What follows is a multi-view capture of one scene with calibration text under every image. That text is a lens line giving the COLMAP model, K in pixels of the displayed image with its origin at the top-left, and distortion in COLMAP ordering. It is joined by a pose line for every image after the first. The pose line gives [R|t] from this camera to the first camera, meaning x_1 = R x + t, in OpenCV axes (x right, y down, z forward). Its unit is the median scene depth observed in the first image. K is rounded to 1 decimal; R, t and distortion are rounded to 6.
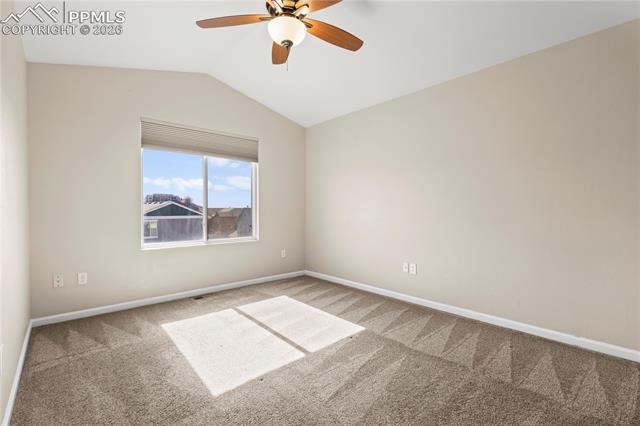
lens RADIAL K [[290.2, 0, 325.8], [0, 290.2, 214.2], [0, 0, 1]] dist [0.000116, 0.000199]
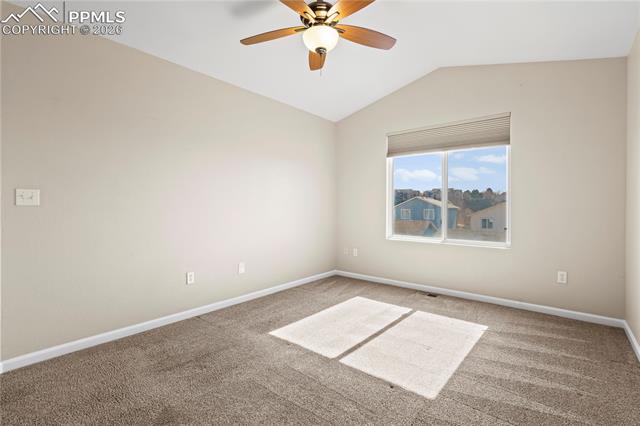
lens RADIAL K [[290.2, 0, 316.5], [0, 290.2, 210.7], [0, 0, 1]] dist [0.000116, 0.000199]
pose [[0.126141, 0.012201, -0.991937, 0.548099], [-0.017758, 0.999792, 0.010040, -0.007596], [0.991853, 0.016348, 0.126332, 0.515215]]
